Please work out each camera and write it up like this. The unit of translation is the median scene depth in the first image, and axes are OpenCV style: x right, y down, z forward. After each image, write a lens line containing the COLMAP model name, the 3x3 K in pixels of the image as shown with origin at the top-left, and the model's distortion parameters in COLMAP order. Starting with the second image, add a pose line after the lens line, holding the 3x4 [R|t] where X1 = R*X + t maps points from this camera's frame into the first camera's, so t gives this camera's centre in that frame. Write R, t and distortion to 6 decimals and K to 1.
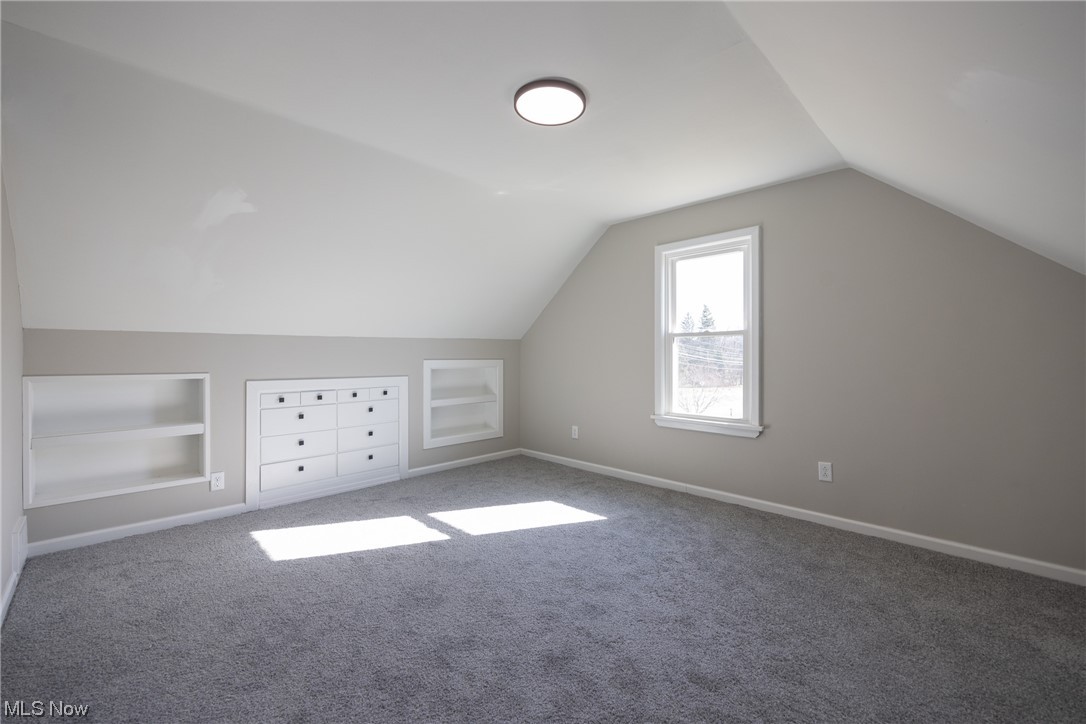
lens RADIAL K [[437.3, 0, 534.4], [0, 437.3, 359.2], [0, 0, 1]] dist [-0.006100, 0.001931]
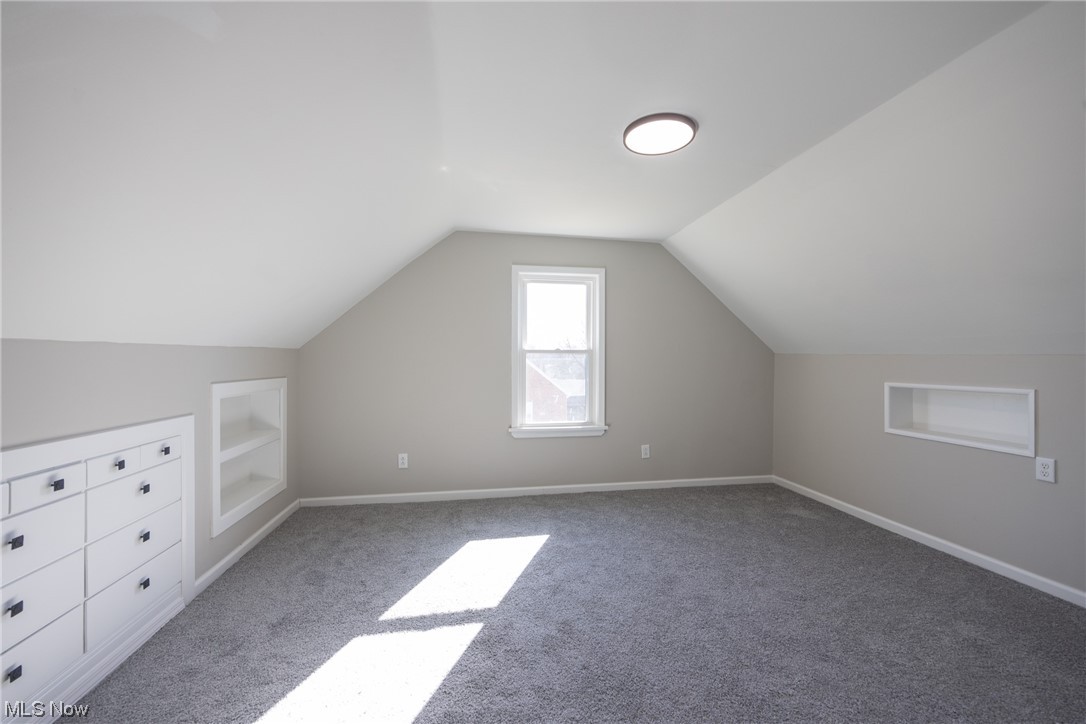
lens RADIAL K [[437.3, 0, 546.6], [0, 437.3, 365.1], [0, 0, 1]] dist [-0.006100, 0.001931]
pose [[0.571668, -0.007557, 0.820450, -0.579823], [0.004915, 0.999971, 0.005786, -0.029782], [-0.820471, 0.000724, 0.571688, 0.376796]]
